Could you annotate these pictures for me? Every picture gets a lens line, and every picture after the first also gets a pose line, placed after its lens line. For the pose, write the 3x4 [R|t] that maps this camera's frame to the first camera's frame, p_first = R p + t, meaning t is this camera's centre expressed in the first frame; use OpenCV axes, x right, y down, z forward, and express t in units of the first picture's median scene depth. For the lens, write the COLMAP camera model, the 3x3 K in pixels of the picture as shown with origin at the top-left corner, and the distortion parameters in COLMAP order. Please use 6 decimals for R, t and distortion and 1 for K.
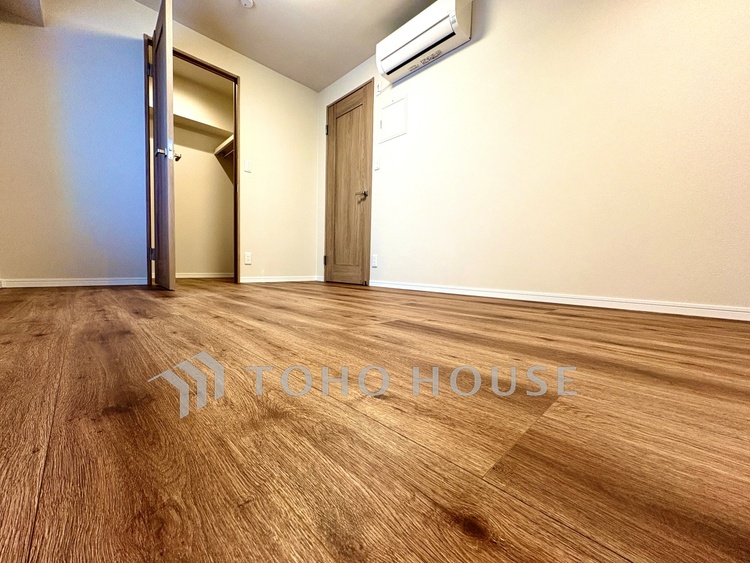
lens RADIAL K [[297.7, 0, 374.2], [0, 297.7, 277.8], [0, 0, 1]] dist [-0.000364, -0.000126]
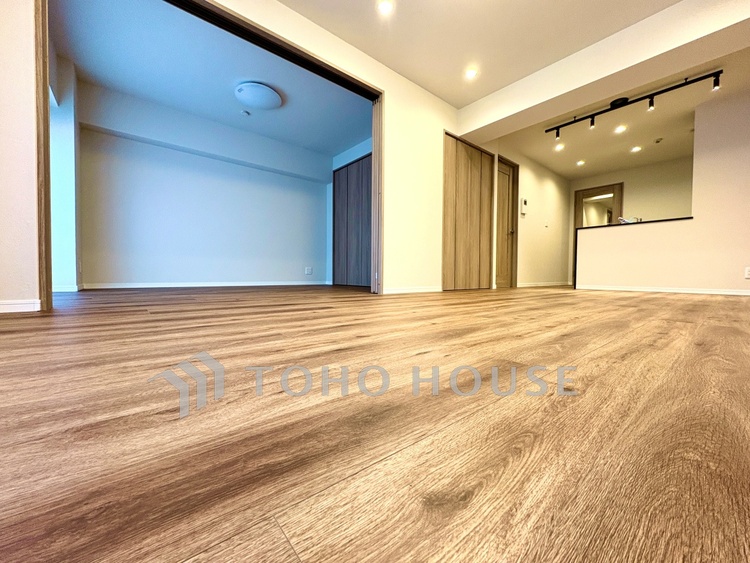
lens RADIAL K [[297.7, 0, 374.2], [0, 297.7, 277.8], [0, 0, 1]] dist [-0.000364, -0.000126]
pose [[-0.081873, 0.001045, -0.996642, 1.298512], [-0.058336, 0.998280, 0.005838, 0.012979], [0.994934, 0.058618, -0.081671, 0.364859]]
